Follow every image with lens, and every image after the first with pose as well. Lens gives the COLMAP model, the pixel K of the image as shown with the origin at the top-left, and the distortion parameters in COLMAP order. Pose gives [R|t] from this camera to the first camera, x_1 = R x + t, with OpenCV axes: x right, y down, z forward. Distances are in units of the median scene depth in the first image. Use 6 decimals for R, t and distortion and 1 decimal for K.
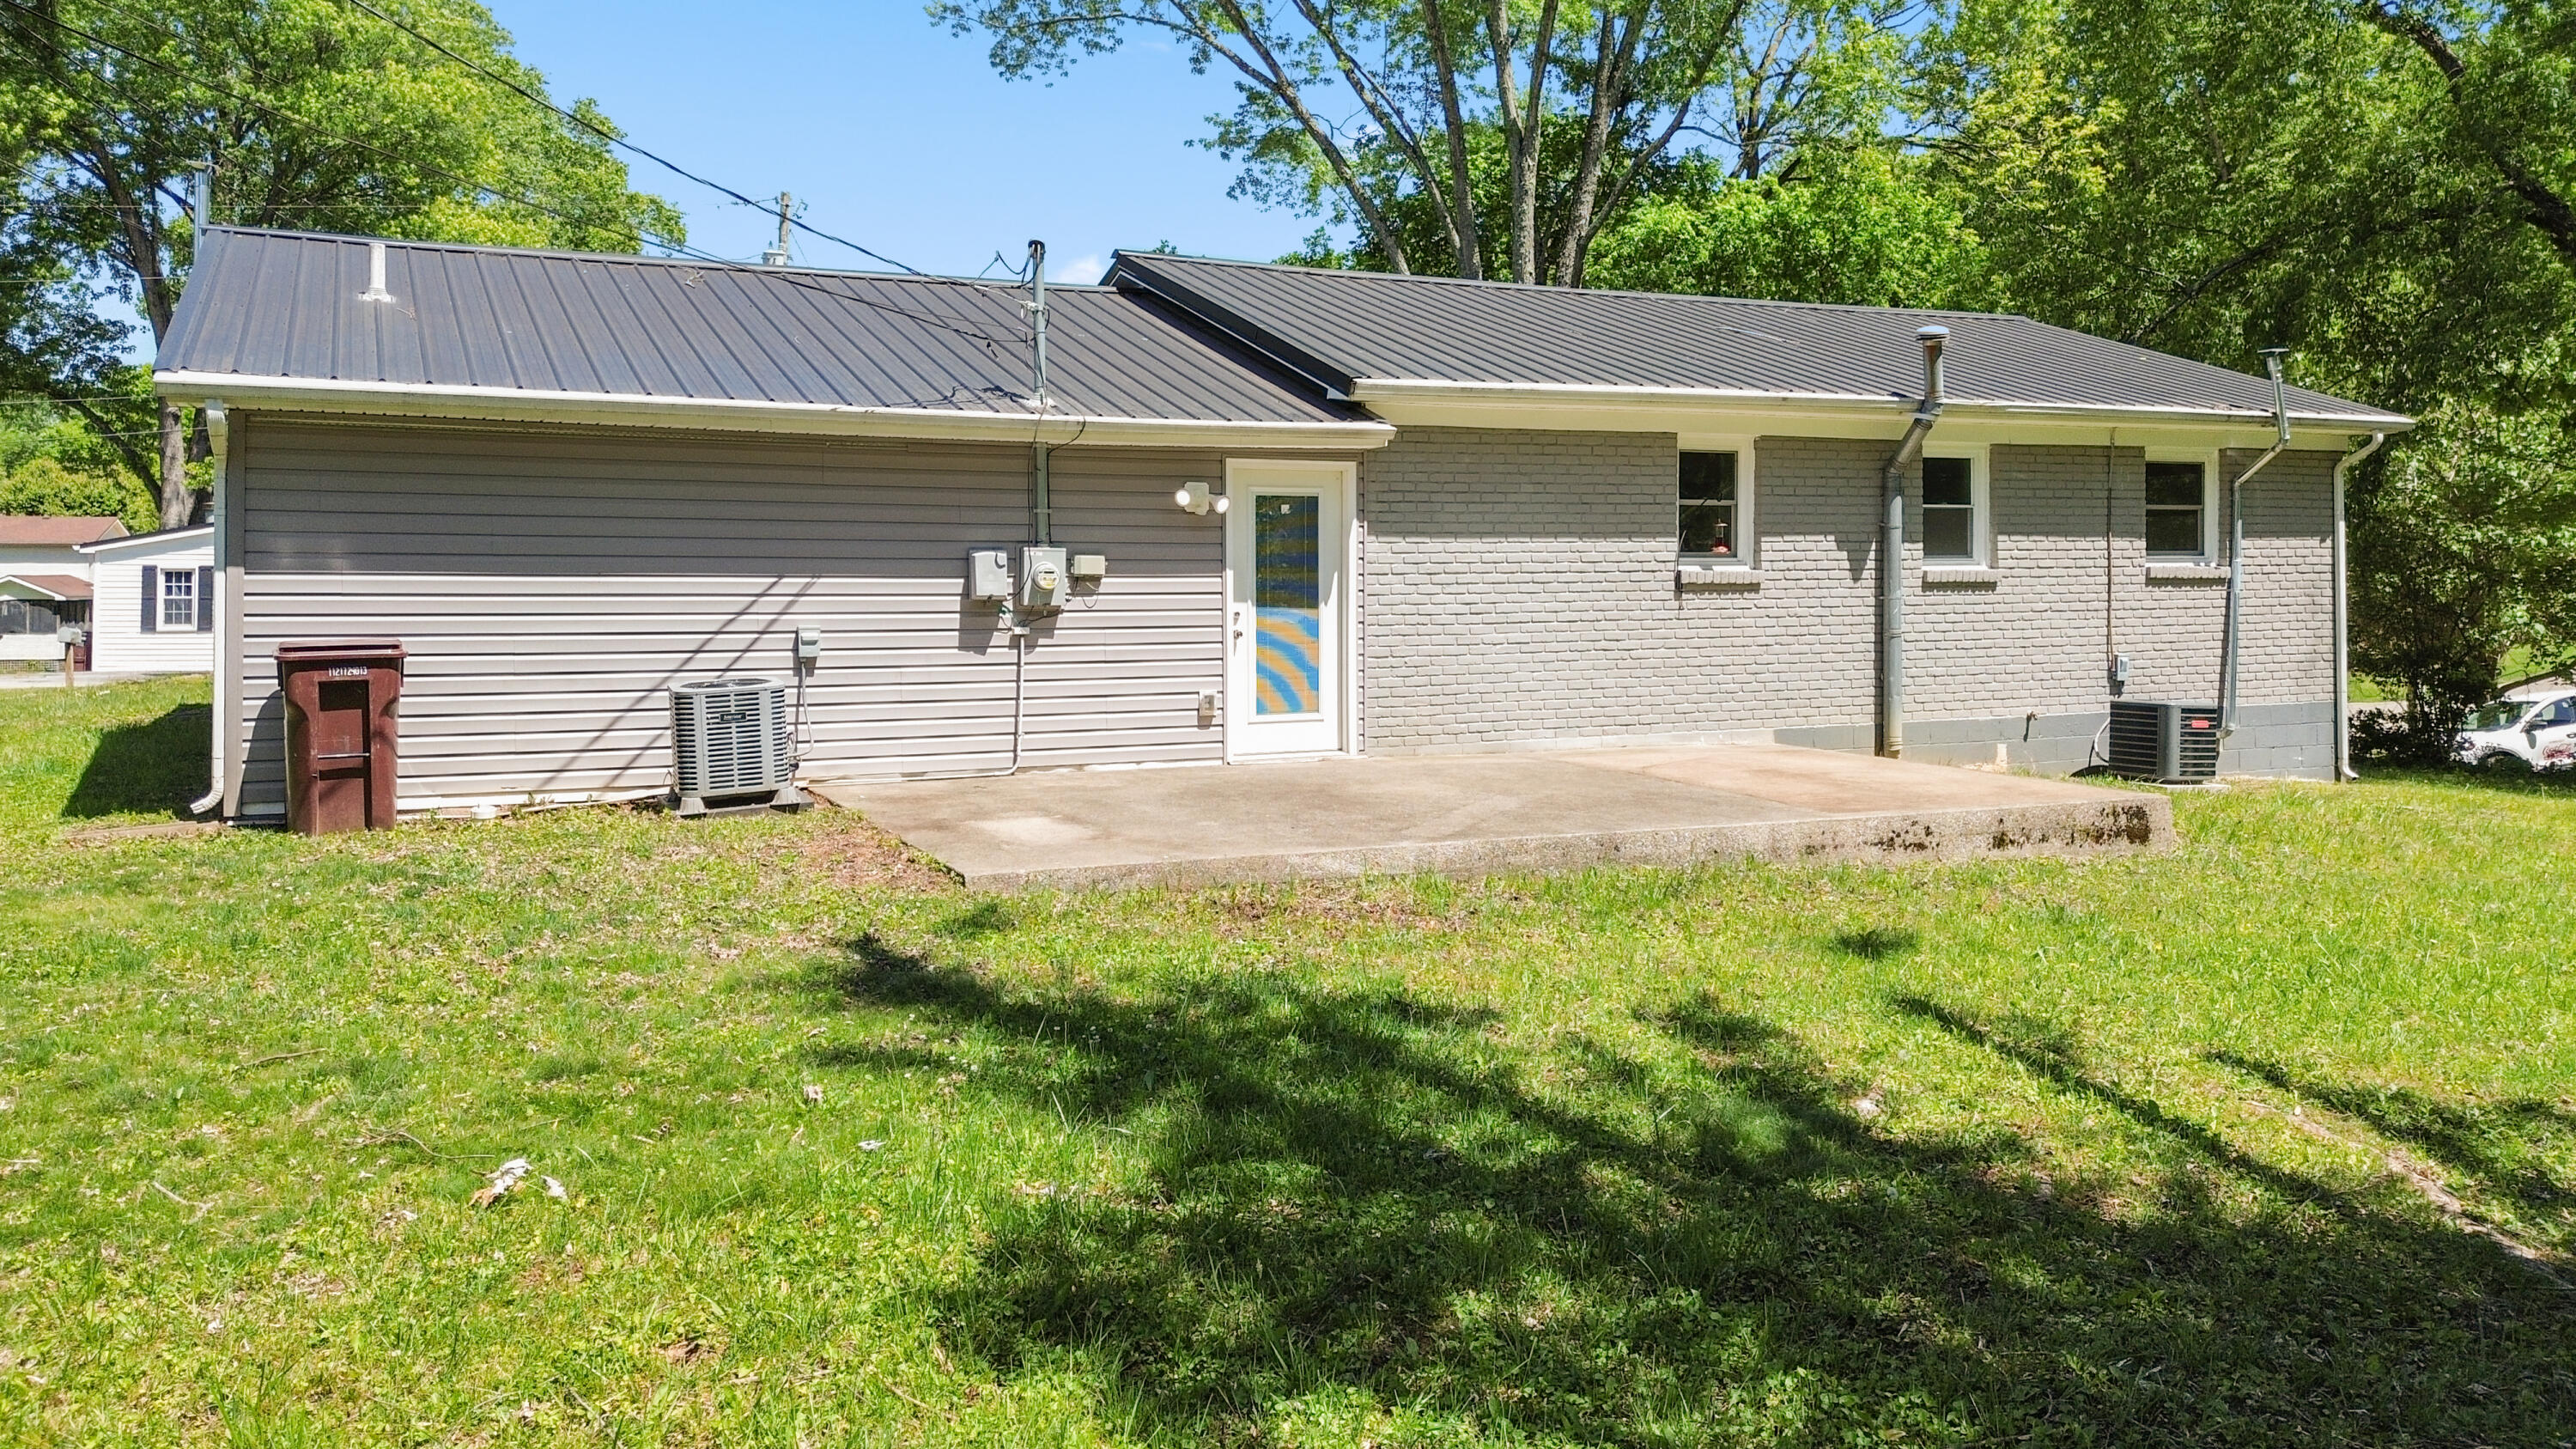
lens RADIAL K [[1828.8, 0, 1295.3], [0, 1828.8, 737.5], [0, 0, 1]] dist [0.077486, -0.003206]
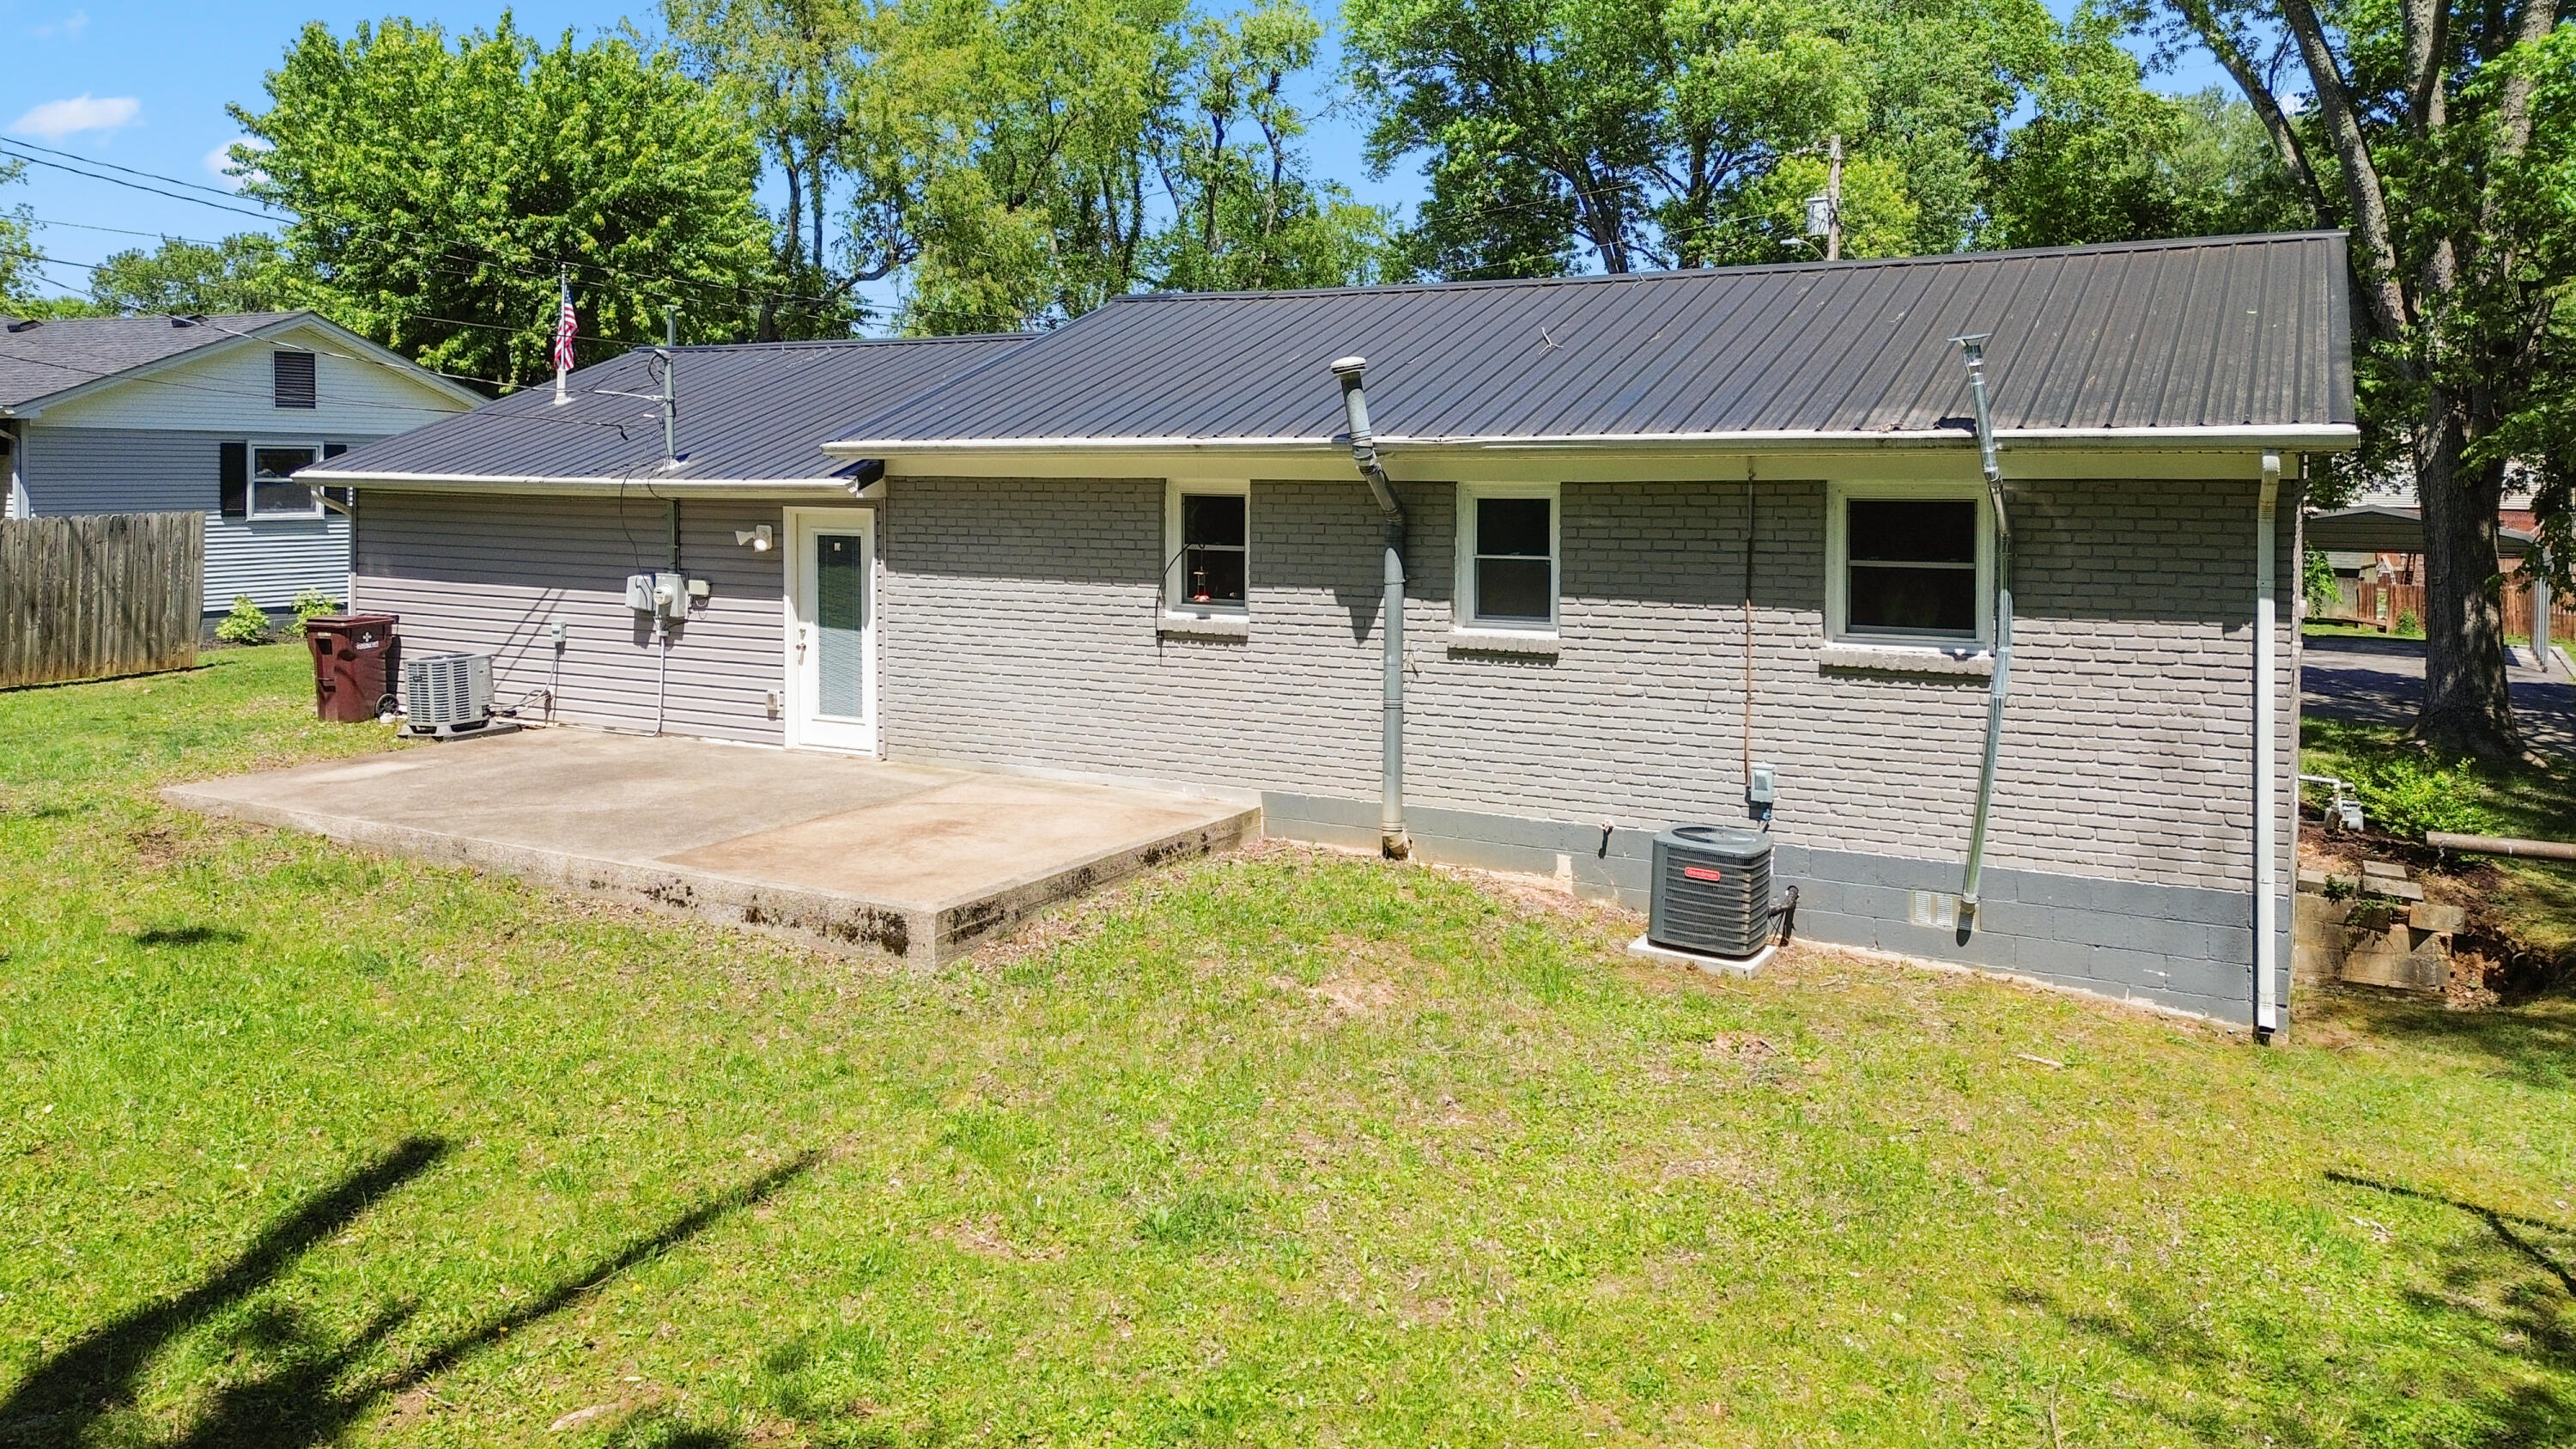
lens RADIAL K [[1828.8, 0, 1295.3], [0, 1828.8, 737.5], [0, 0, 1]] dist [0.077486, -0.003206]
pose [[0.577719, 0.125549, -0.806523, 1.122530], [-0.076226, 0.992080, 0.099832, -0.139096], [0.812669, 0.003803, 0.582713, 0.518363]]
